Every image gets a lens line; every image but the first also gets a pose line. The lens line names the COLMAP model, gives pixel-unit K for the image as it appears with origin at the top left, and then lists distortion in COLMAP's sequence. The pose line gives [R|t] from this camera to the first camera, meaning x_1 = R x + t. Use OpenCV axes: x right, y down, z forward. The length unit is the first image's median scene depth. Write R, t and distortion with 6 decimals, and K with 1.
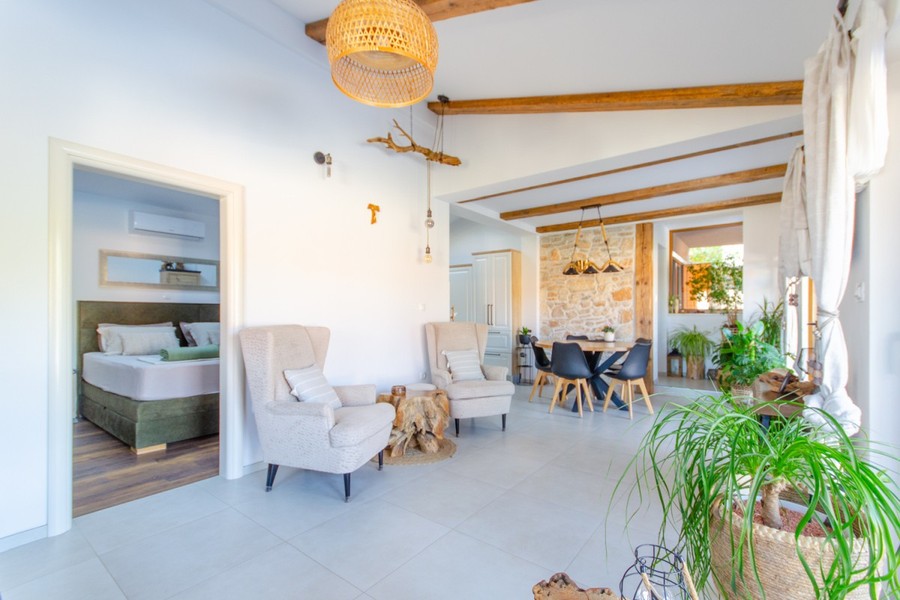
lens RADIAL K [[386.2, 0, 446.9], [0, 386.2, 303.8], [0, 0, 1]] dist [-0.000460, 0.000034]
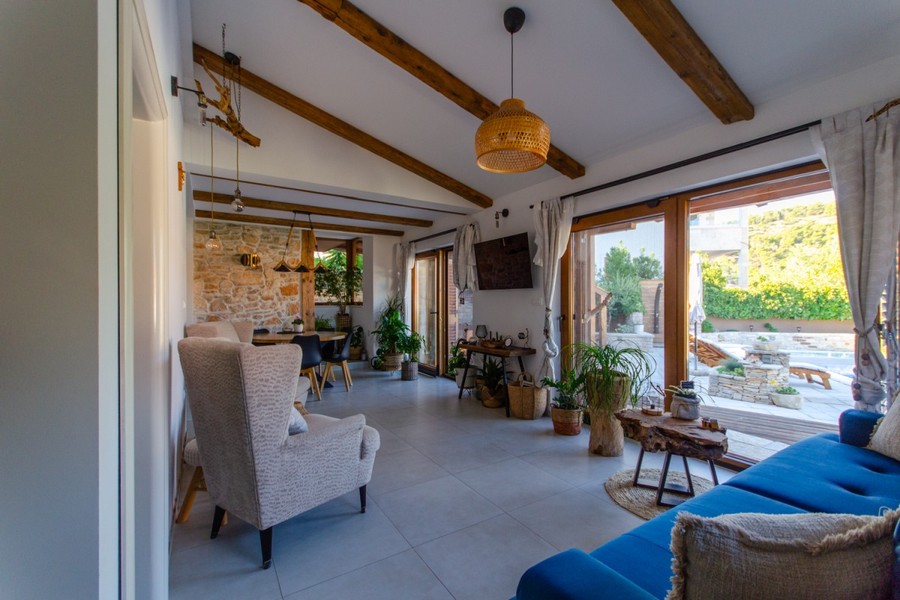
lens RADIAL K [[386.2, 0, 444.9], [0, 386.2, 301.8], [0, 0, 1]] dist [-0.000460, 0.000034]
pose [[0.372537, -0.003625, 0.928010, -0.403250], [-0.020037, 0.999728, 0.011948, -0.011501], [-0.927801, -0.023045, 0.372363, 0.156550]]
